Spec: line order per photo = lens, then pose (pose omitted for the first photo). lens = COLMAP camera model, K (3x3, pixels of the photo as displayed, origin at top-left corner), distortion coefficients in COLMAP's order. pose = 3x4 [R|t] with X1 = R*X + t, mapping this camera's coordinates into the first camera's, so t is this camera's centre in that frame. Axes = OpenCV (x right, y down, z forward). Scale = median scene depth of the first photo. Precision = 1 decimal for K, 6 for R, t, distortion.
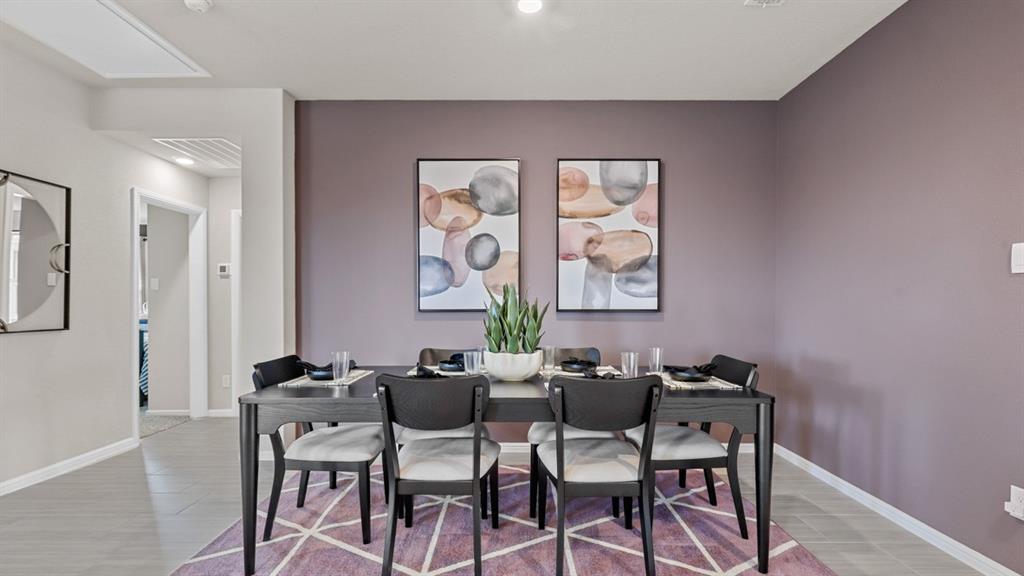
lens RADIAL K [[461.1, 0, 513.5], [0, 461.1, 295.1], [0, 0, 1]] dist [-0.001400, -0.001189]
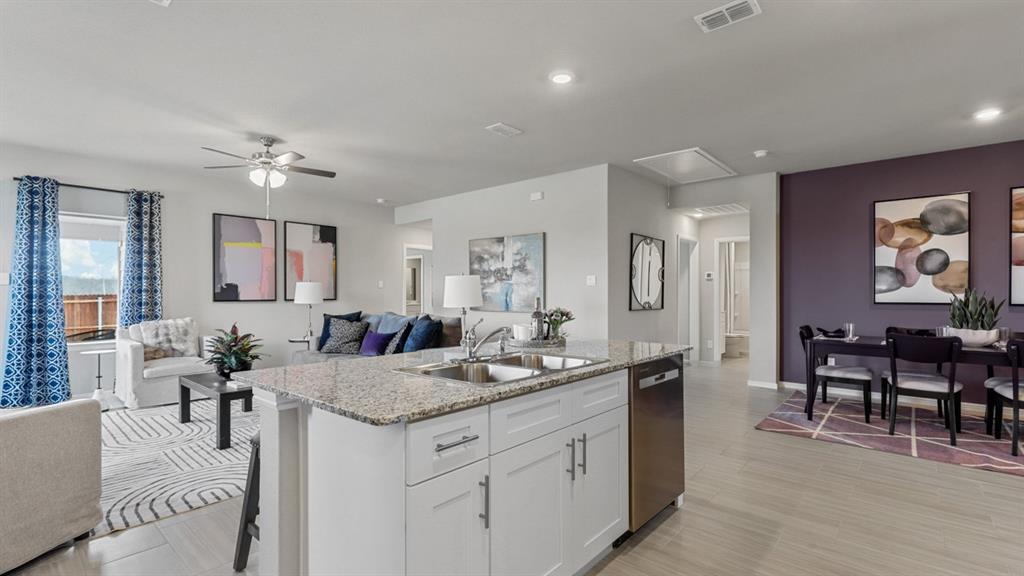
lens RADIAL K [[461.1, 0, 509.0], [0, 461.1, 290.0], [0, 0, 1]] dist [-0.001400, -0.001189]
pose [[0.749502, 0.000134, -0.662002, -0.106264], [0.004639, 0.999974, 0.005455, -0.021959], [0.661986, -0.007160, 0.749482, -0.902976]]
